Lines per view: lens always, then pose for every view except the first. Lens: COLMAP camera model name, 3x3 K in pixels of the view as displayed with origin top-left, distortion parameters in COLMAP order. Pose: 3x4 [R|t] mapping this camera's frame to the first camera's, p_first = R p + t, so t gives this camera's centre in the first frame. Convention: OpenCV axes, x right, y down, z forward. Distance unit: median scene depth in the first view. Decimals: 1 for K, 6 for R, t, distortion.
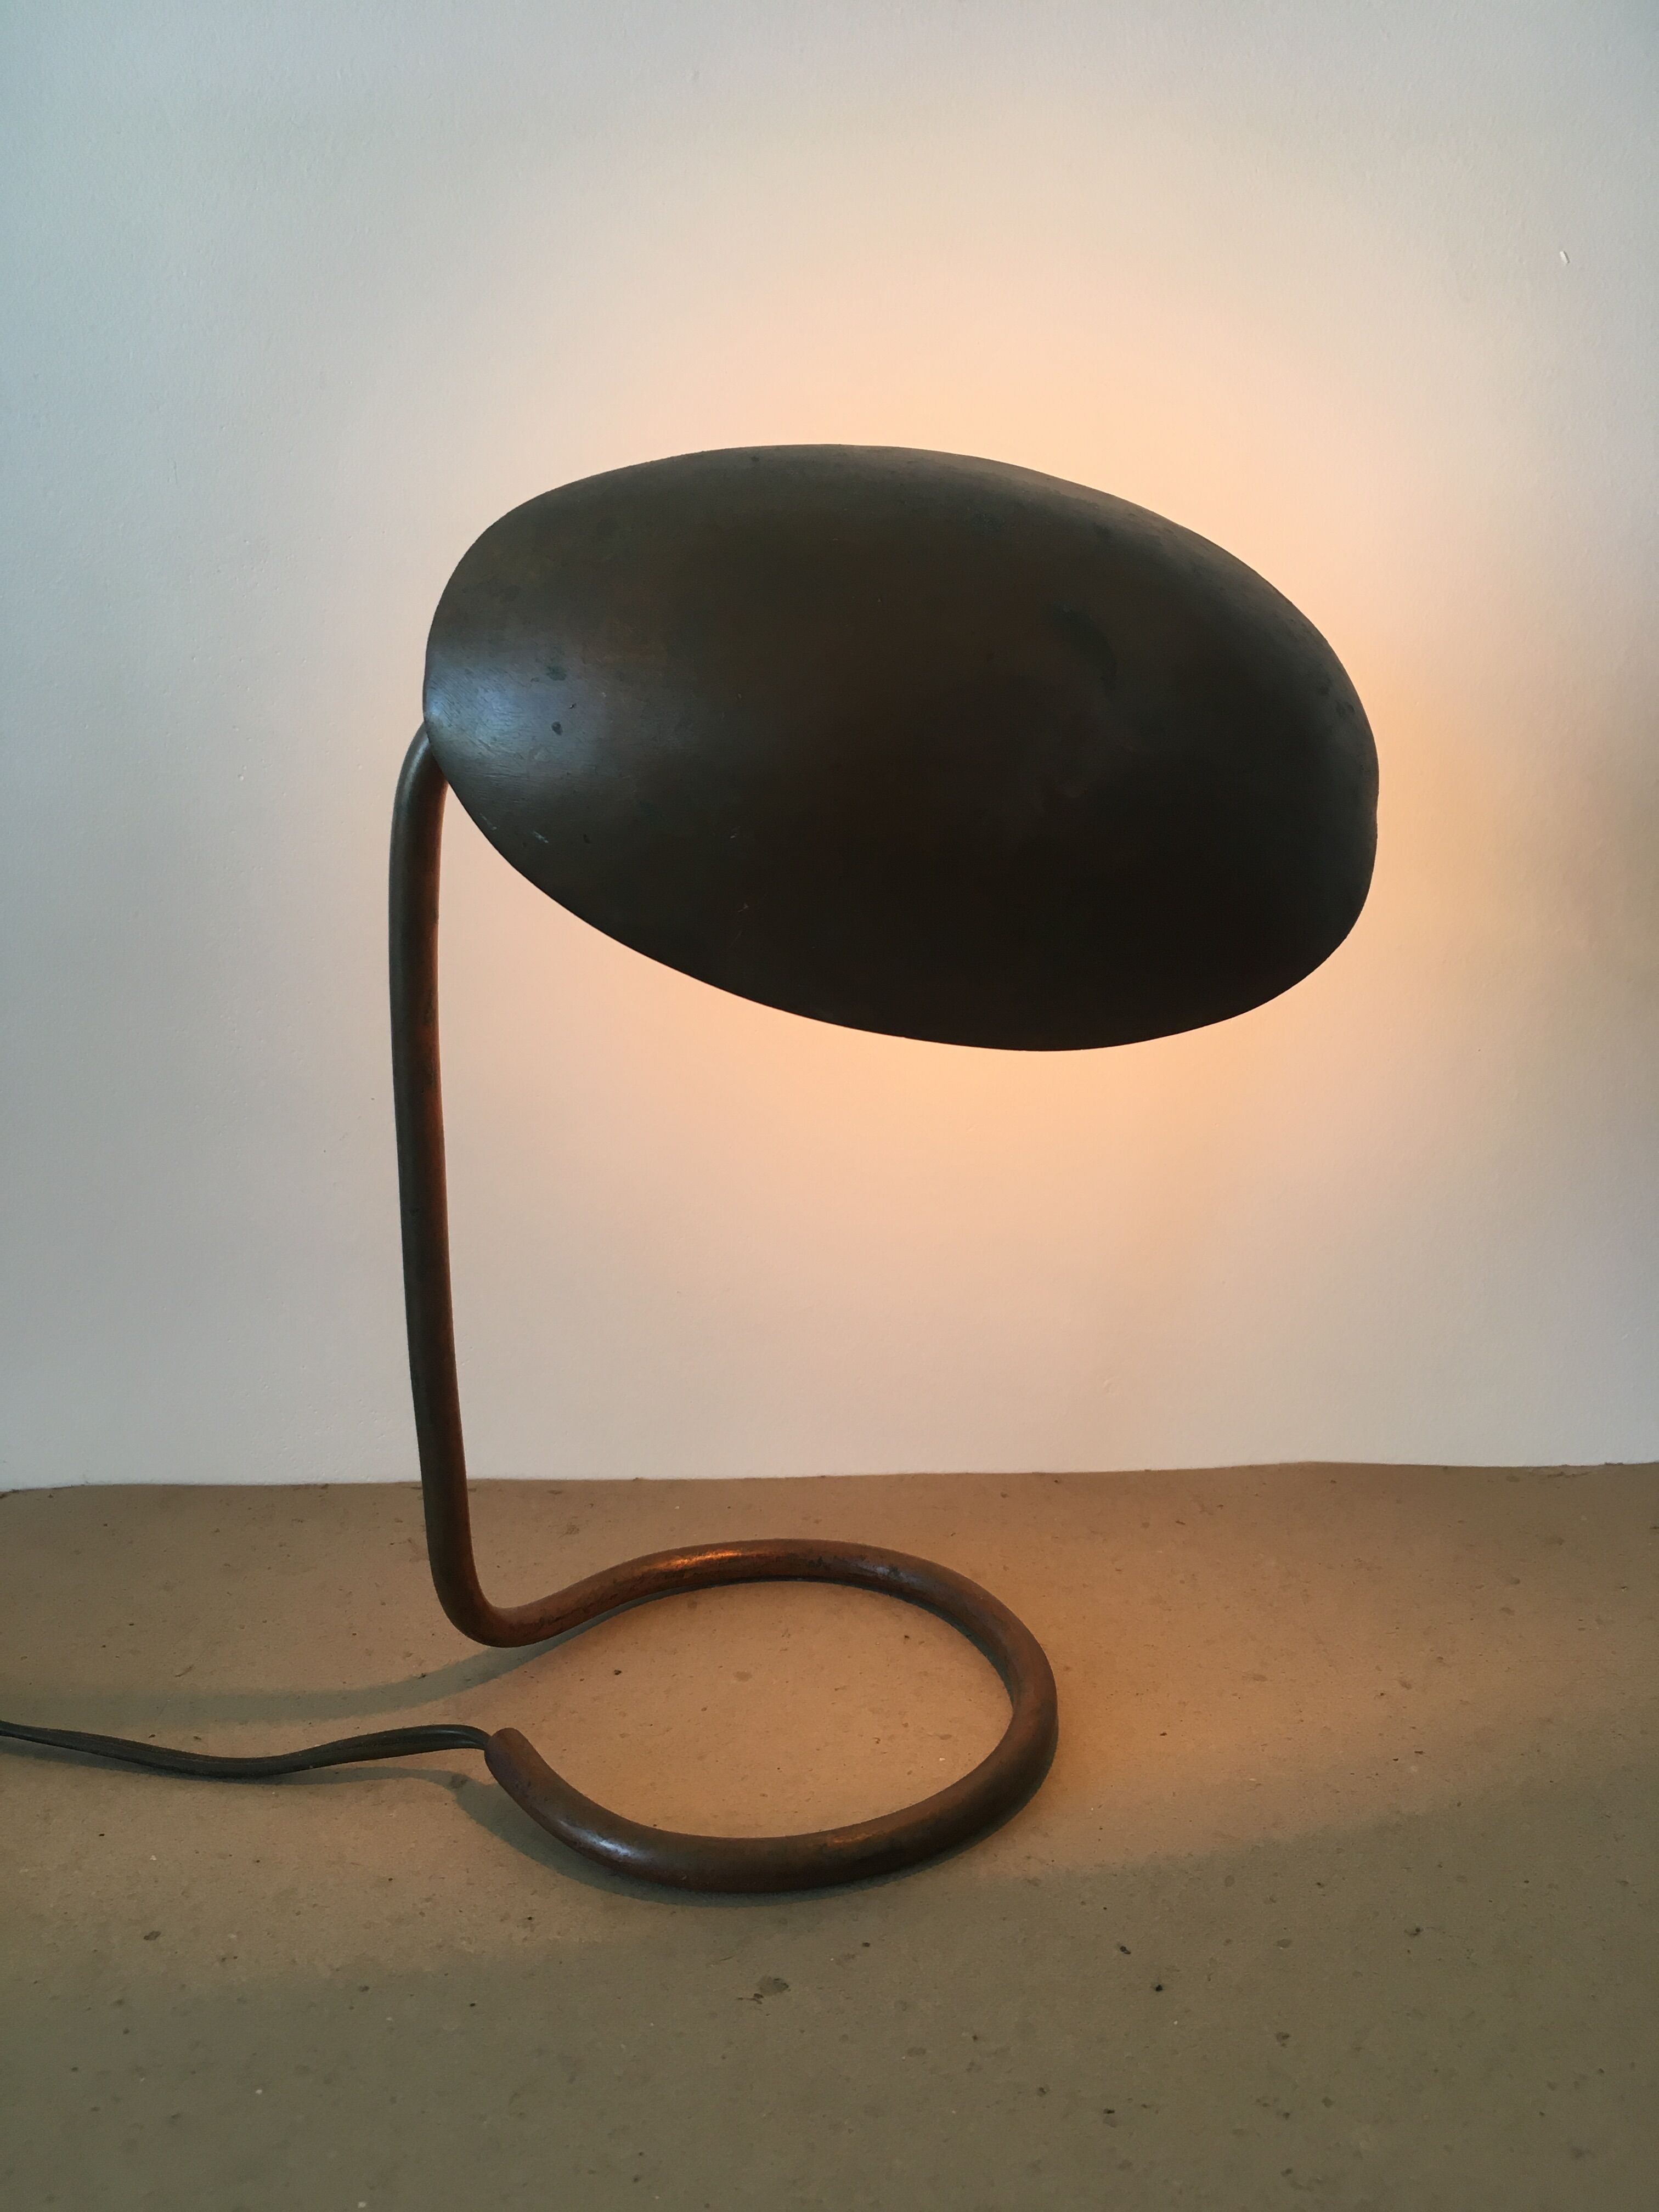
lens RADIAL K [[1970.3, 0, 833.3], [0, 1970.3, 1104.9], [0, 0, 1]] dist [0.049838, -0.098712]
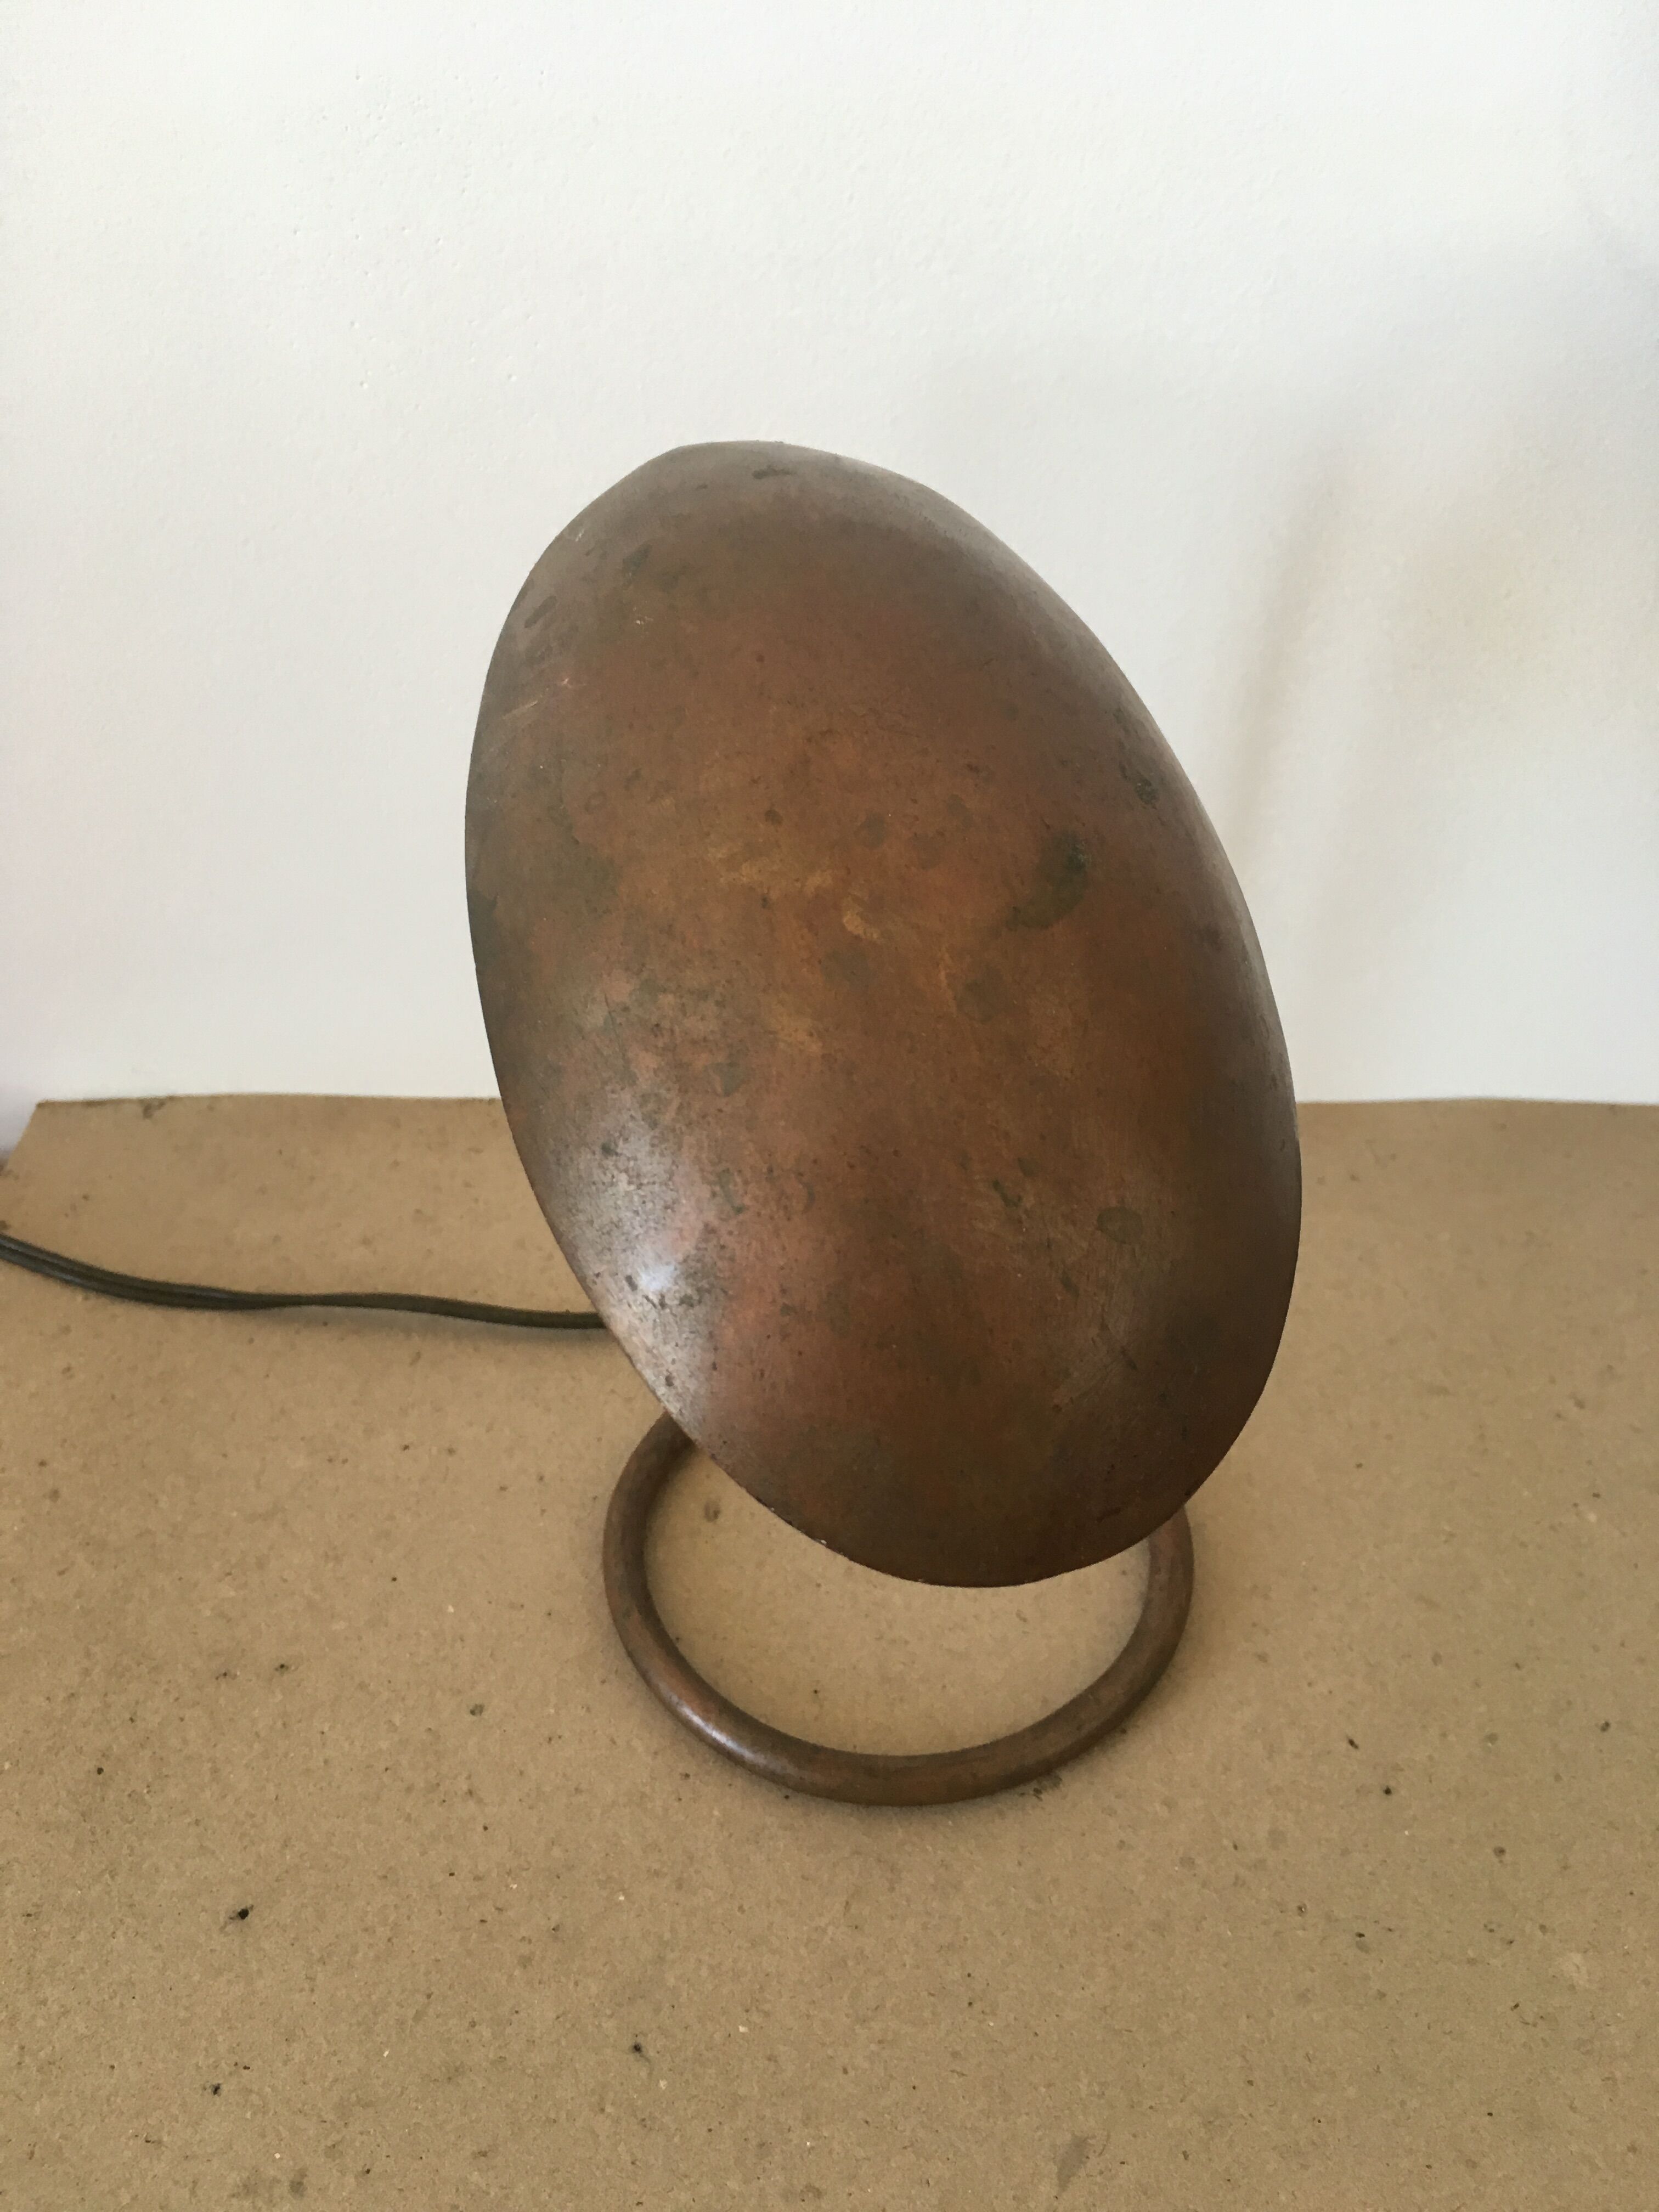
lens RADIAL K [[1970.3, 0, 815.3], [0, 1970.3, 1134.7], [0, 0, 1]] dist [0.049838, -0.098712]
pose [[0.998712, 0.005576, 0.050427, -0.212808], [-0.029298, 0.874841, 0.483523, -0.405784], [-0.041420, -0.484378, 0.873878, 0.180223]]
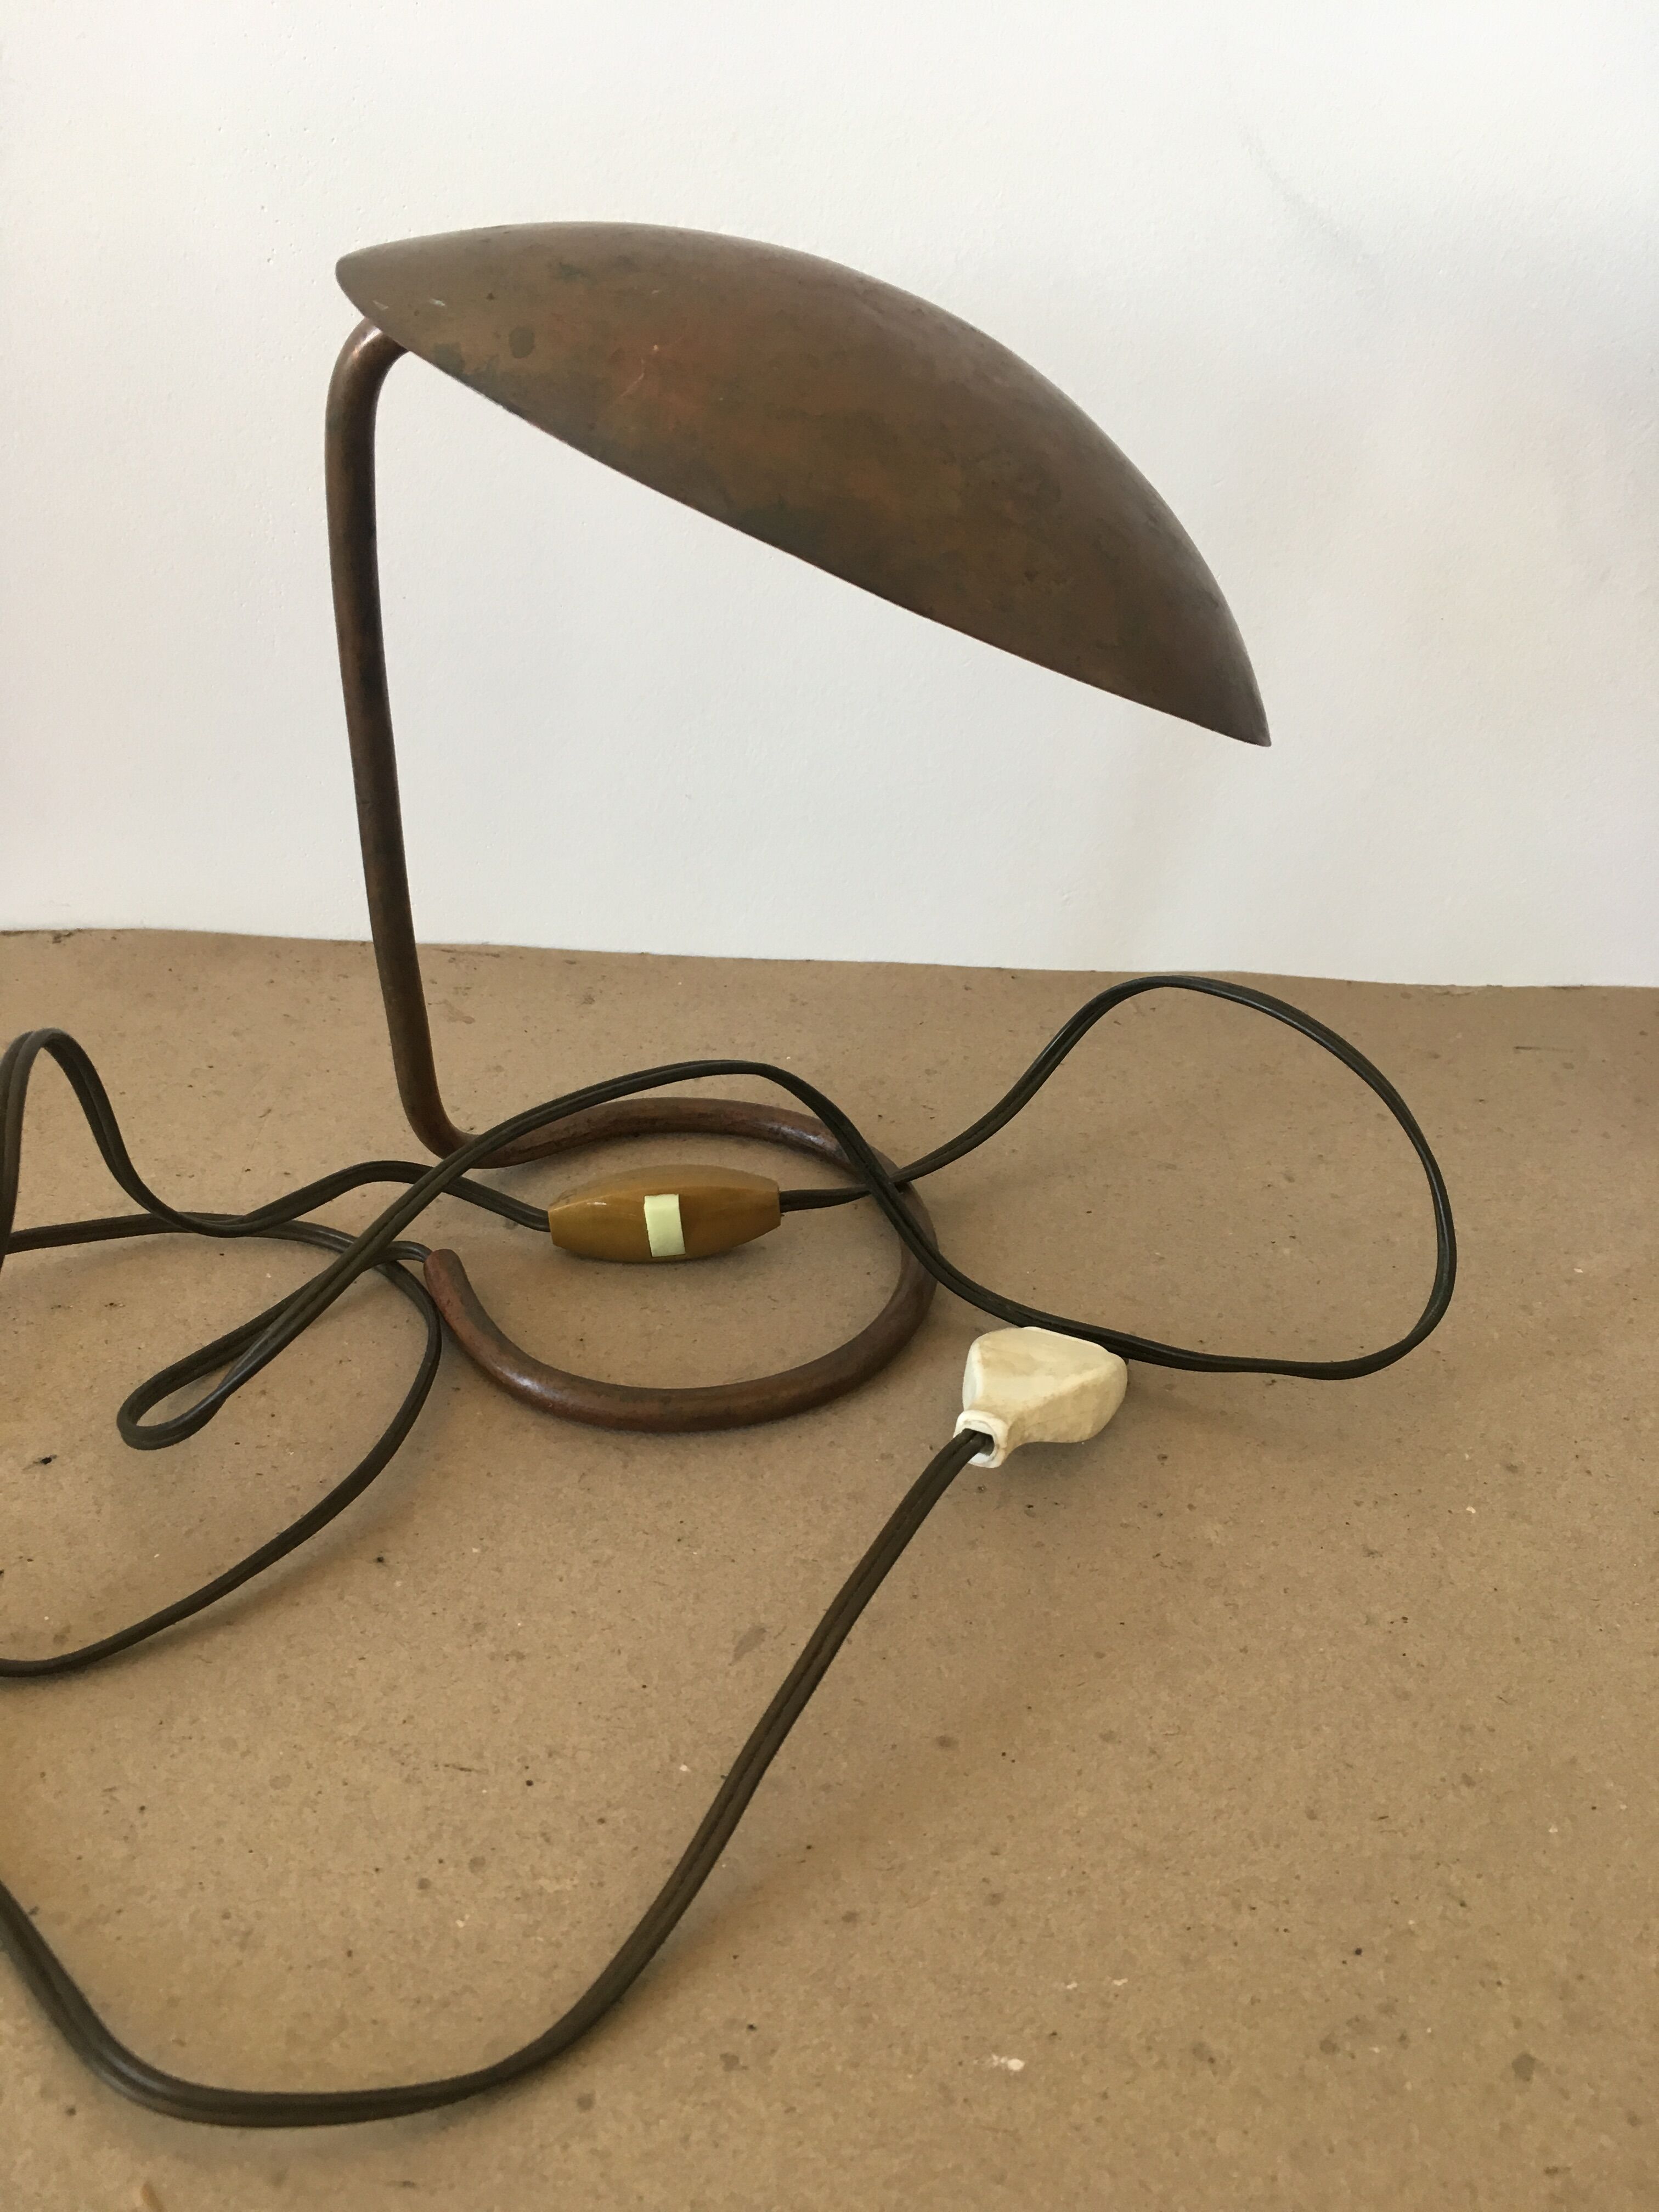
lens RADIAL K [[1970.3, 0, 837.2], [0, 1970.3, 1154.9], [0, 0, 1]] dist [0.049838, -0.098712]
pose [[0.997494, 0.047039, 0.052853, -0.062970], [-0.062538, 0.935534, 0.347656, -0.148850], [-0.033092, -0.350090, 0.936131, -0.143878]]
